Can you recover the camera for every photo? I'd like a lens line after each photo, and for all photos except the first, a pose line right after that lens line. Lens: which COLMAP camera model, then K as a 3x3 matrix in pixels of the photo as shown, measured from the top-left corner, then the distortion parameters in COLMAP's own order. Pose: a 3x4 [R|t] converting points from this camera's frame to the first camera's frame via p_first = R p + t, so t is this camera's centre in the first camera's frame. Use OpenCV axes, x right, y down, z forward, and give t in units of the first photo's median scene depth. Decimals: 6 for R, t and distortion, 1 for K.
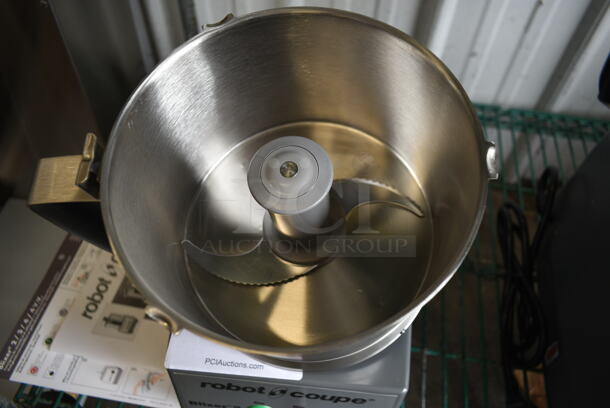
lens RADIAL K [[464.1, 0, 305.0], [0, 464.1, 204.0], [0, 0, 1]] dist [-0.009325, 0.000737]
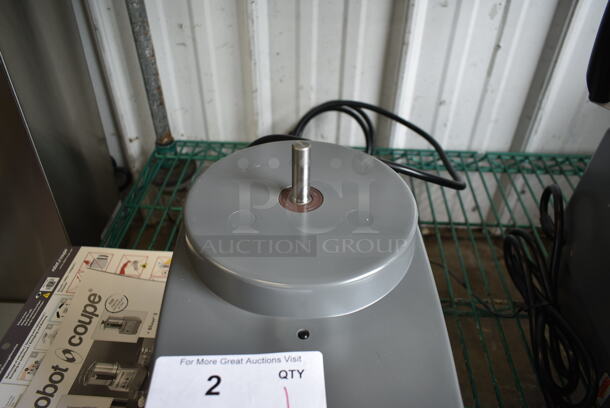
lens RADIAL K [[464.1, 0, 305.0], [0, 464.1, 204.0], [0, 0, 1]] dist [-0.009325, 0.000737]
pose [[0.992886, -0.088616, 0.079530, -0.042770], [0.104472, 0.968784, -0.224817, 0.114075], [-0.057125, 0.231526, 0.971150, 0.117769]]
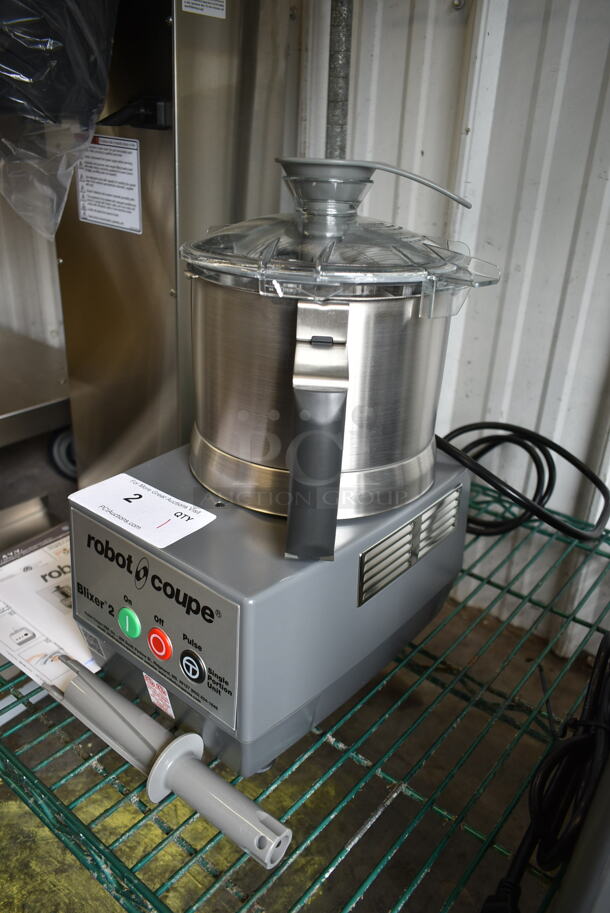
lens RADIAL K [[698.8, 0, 301.8], [0, 698.8, 461.5], [0, 0, 1]] dist [-0.006250, -0.003699]
pose [[0.871008, 0.210843, -0.443724, 0.439901], [-0.393668, 0.839879, -0.373668, 0.338633], [0.293889, 0.500148, 0.814544, -0.007867]]
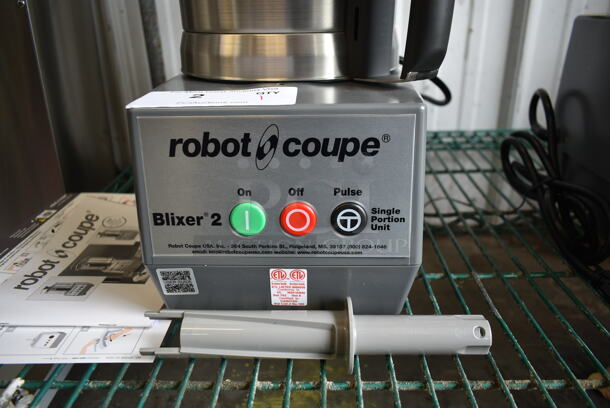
lens RADIAL K [[464.1, 0, 305.0], [0, 464.1, 204.0], [0, 0, 1]] dist [-0.009325, 0.000737]
pose [[0.987643, -0.108486, 0.113105, -0.093330], [0.149846, 0.865094, -0.478706, 0.519009], [-0.045913, 0.489738, 0.870660, 0.268096]]
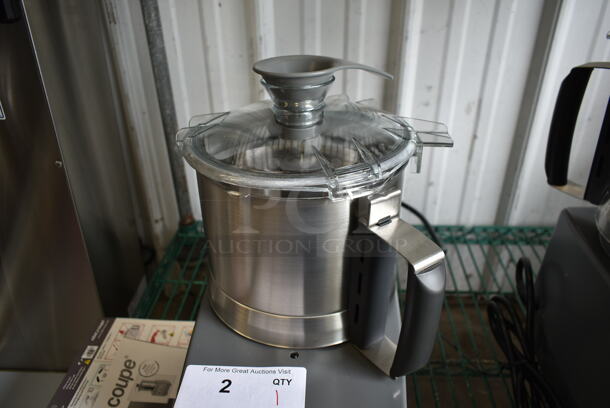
lens RADIAL K [[464.1, 0, 305.0], [0, 464.1, 204.0], [0, 0, 1]] dist [-0.009325, 0.000737]
pose [[0.992182, -0.095276, 0.080604, -0.057158], [0.118295, 0.923775, -0.364207, 0.139698], [-0.039760, 0.370894, 0.927824, -0.049098]]
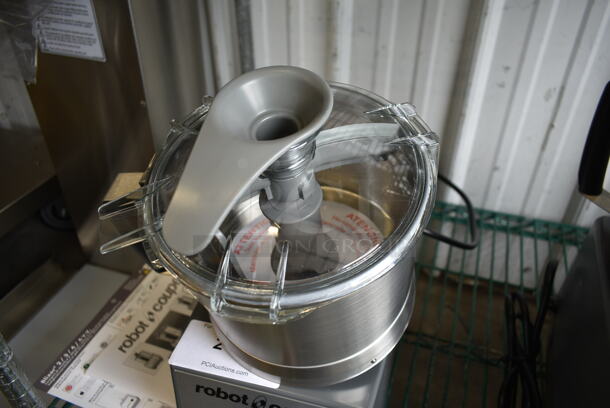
lens RADIAL K [[466.9, 0, 305.2], [0, 466.9, 205.2], [0, 0, 1]] dist [-0.006250, -0.003699]
pose [[0.984539, 0.068830, -0.161076, 0.131430], [-0.111438, 0.955595, -0.272799, 0.156375], [0.135147, 0.286531, 0.948491, -0.131969]]
